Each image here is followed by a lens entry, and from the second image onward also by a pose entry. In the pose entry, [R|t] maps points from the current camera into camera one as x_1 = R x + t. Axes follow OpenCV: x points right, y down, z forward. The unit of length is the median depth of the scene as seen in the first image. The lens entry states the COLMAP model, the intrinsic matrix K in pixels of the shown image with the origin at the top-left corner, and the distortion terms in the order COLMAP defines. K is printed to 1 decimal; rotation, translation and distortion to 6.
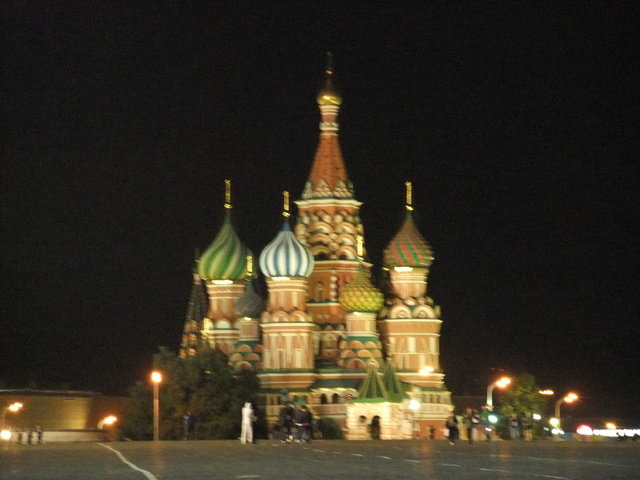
lens RADIAL K [[2588.2, 0, 320.0], [0, 2588.2, 240.0], [0, 0, 1]] dist [0.630161, -0.542814]
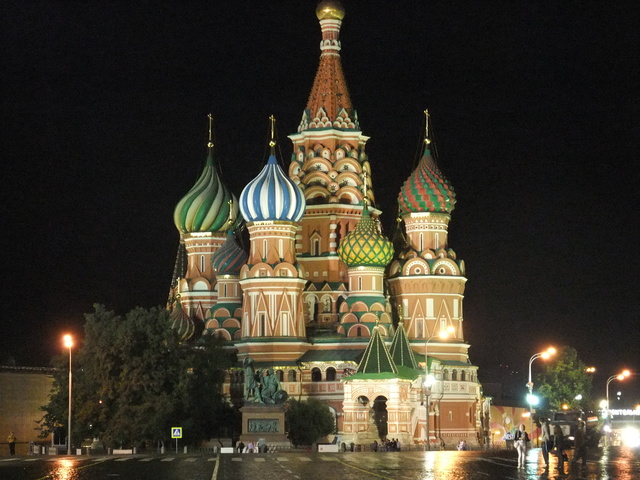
lens RADIAL K [[1636.1, 0, 320.0], [0, 1636.1, 240.0], [0, 0, 1]] dist [0.017275, 0.123547]
pose [[0.999167, -0.001088, -0.040801, 0.022061], [-0.000121, 0.999561, -0.029619, 0.034286], [0.040815, 0.029599, 0.998728, 0.492328]]
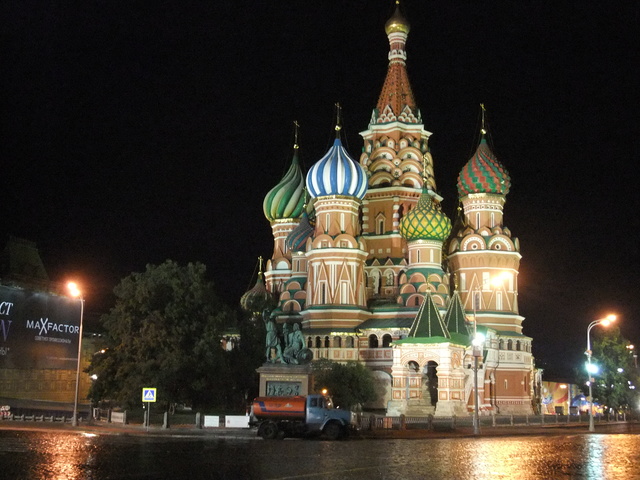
lens RADIAL K [[844.0, 0, 320.0], [0, 844.0, 240.0], [0, 0, 1]] dist [-0.095543, 0.023932]
pose [[0.983591, -0.004994, -0.180341, 0.031484], [-0.011960, 0.995613, -0.092800, 0.052904], [0.180013, 0.093434, 0.979217, 0.718355]]
